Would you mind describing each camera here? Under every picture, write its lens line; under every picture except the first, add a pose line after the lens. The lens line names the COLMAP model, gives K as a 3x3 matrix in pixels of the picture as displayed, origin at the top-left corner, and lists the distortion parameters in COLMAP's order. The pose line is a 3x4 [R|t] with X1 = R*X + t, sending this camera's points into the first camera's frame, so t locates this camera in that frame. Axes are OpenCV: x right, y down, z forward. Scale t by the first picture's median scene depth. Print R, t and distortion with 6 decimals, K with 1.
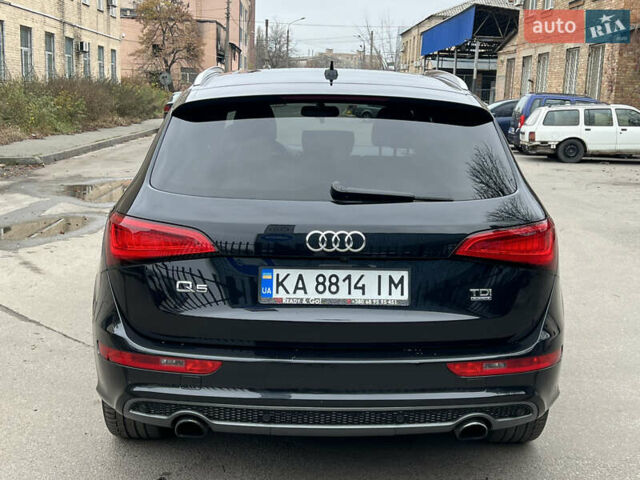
lens RADIAL K [[795.8, 0, 320.0], [0, 795.8, 240.0], [0, 0, 1]] dist [0.209210, -0.663630]
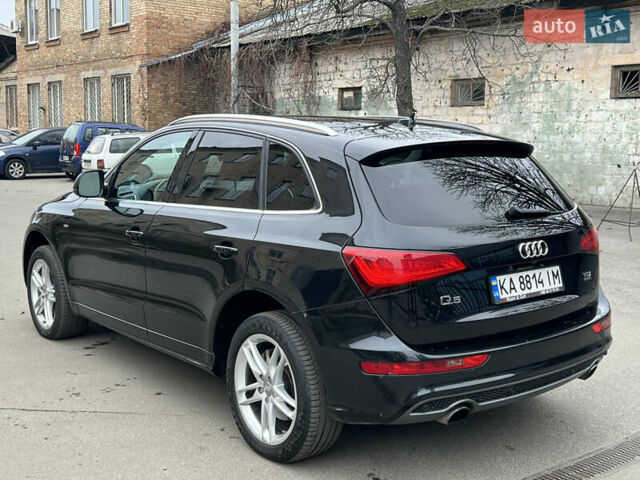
lens RADIAL K [[795.8, 0, 320.0], [0, 795.8, 240.0], [0, 0, 1]] dist [0.209210, -0.663630]
pose [[0.781799, -0.101959, 0.615138, -1.073181], [0.119839, 0.992718, 0.012236, -0.072218], [-0.611906, 0.064151, 0.788324, 0.148368]]
